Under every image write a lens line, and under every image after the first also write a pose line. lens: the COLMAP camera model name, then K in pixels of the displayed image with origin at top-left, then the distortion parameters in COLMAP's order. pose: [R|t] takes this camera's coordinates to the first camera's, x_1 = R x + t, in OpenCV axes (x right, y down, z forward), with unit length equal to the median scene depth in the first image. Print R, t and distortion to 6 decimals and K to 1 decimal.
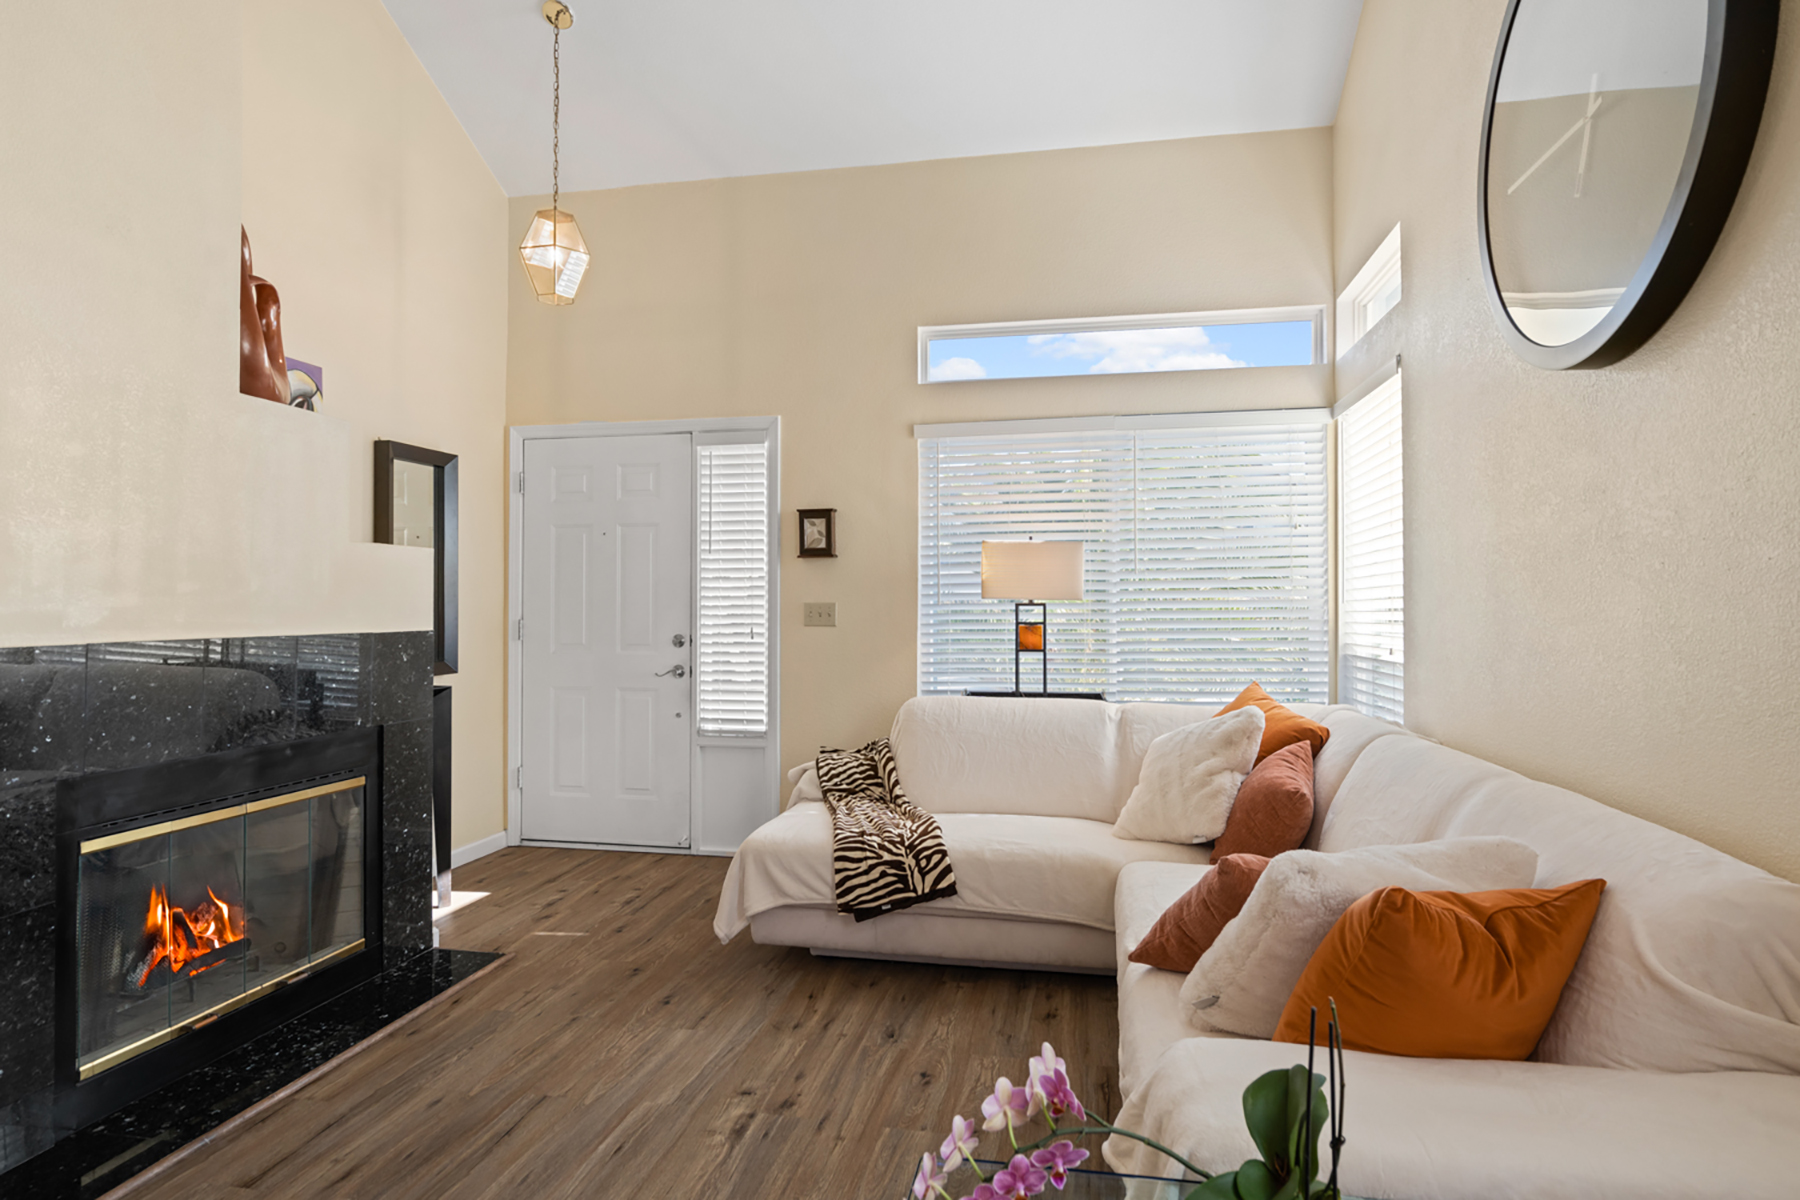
lens RADIAL K [[982.4, 0, 900.0], [0, 982.4, 587.1], [0, 0, 1]] dist [-0.011037, 0.012246]
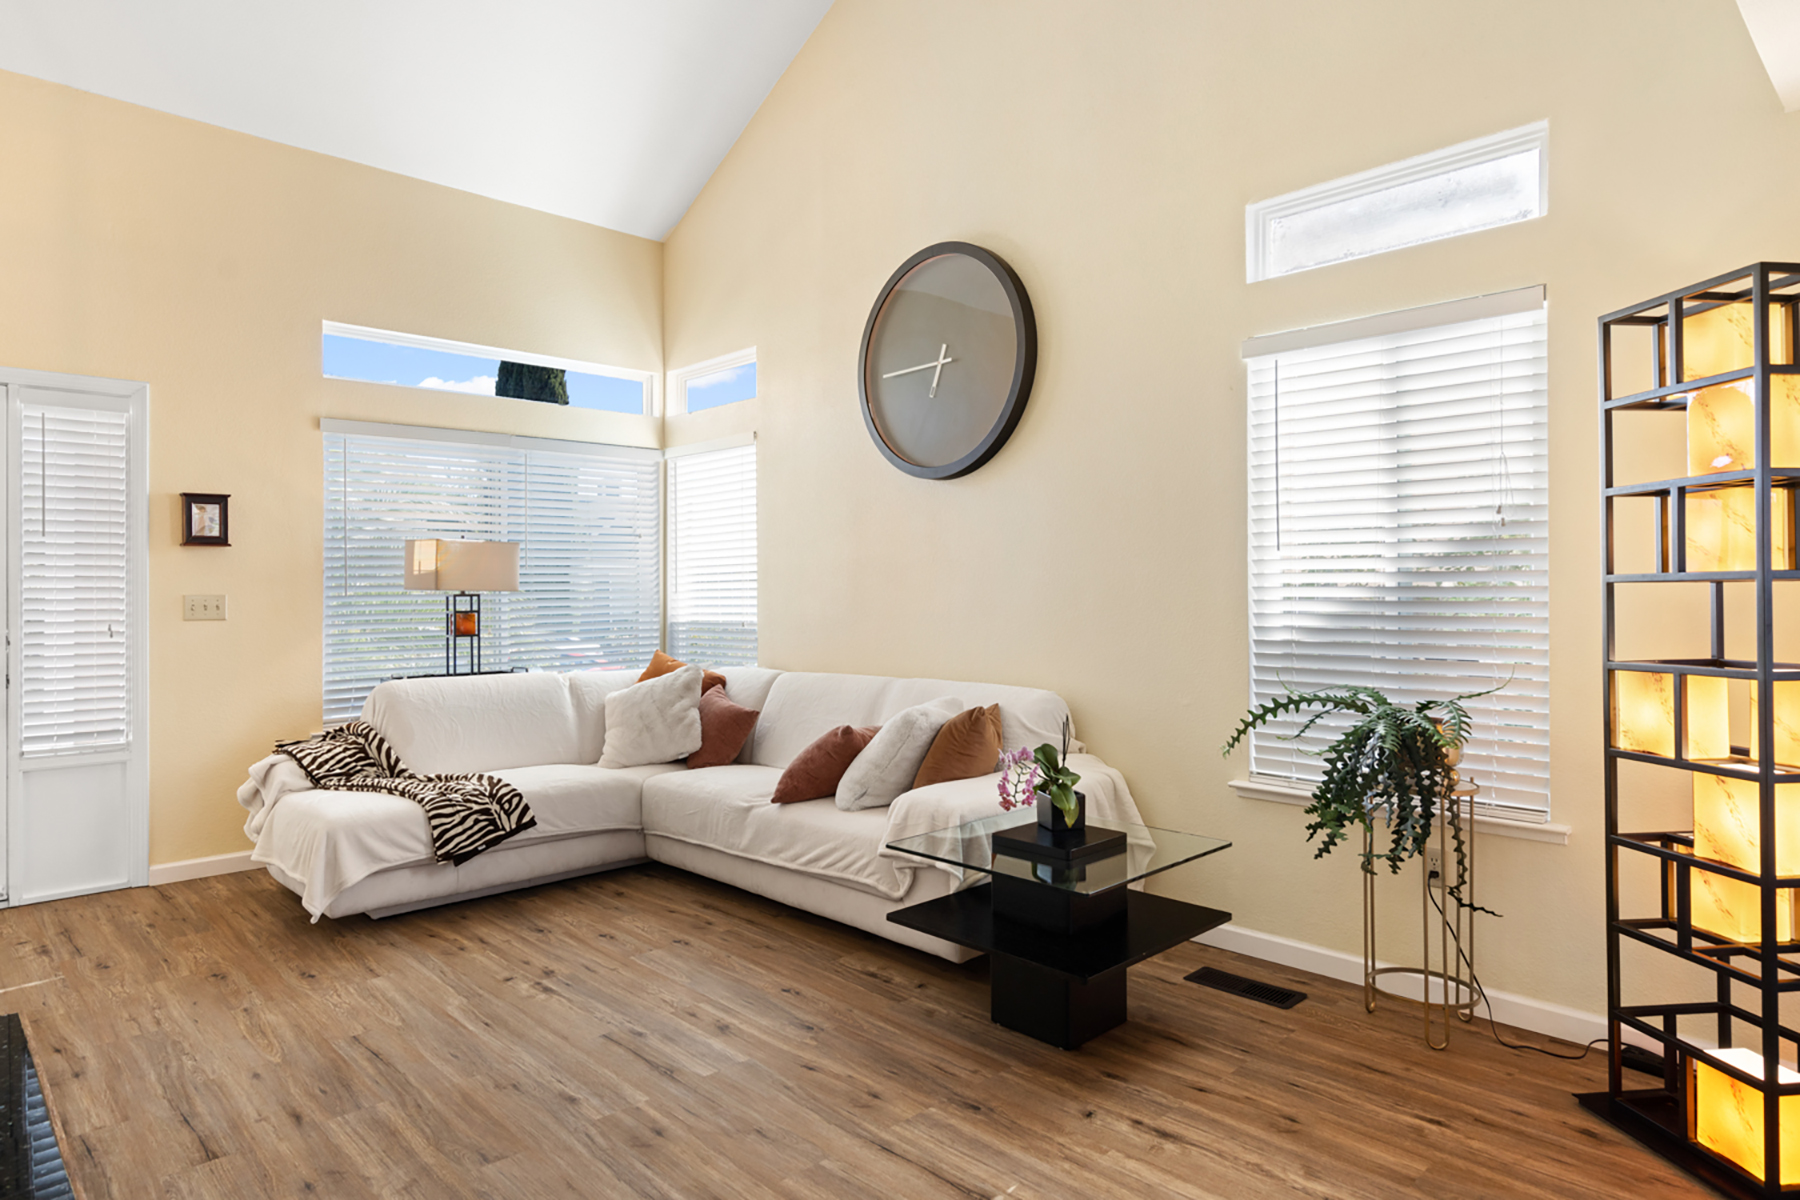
lens RADIAL K [[1046.4, 0, 892.5], [0, 1046.4, 590.6], [0, 0, 1]] dist [0.004688, 0.003980]
pose [[0.579894, -0.002469, 0.814688, -0.732634], [-0.007884, 0.999932, 0.008642, -0.002804], [-0.814654, -0.011435, 0.579834, -0.141268]]
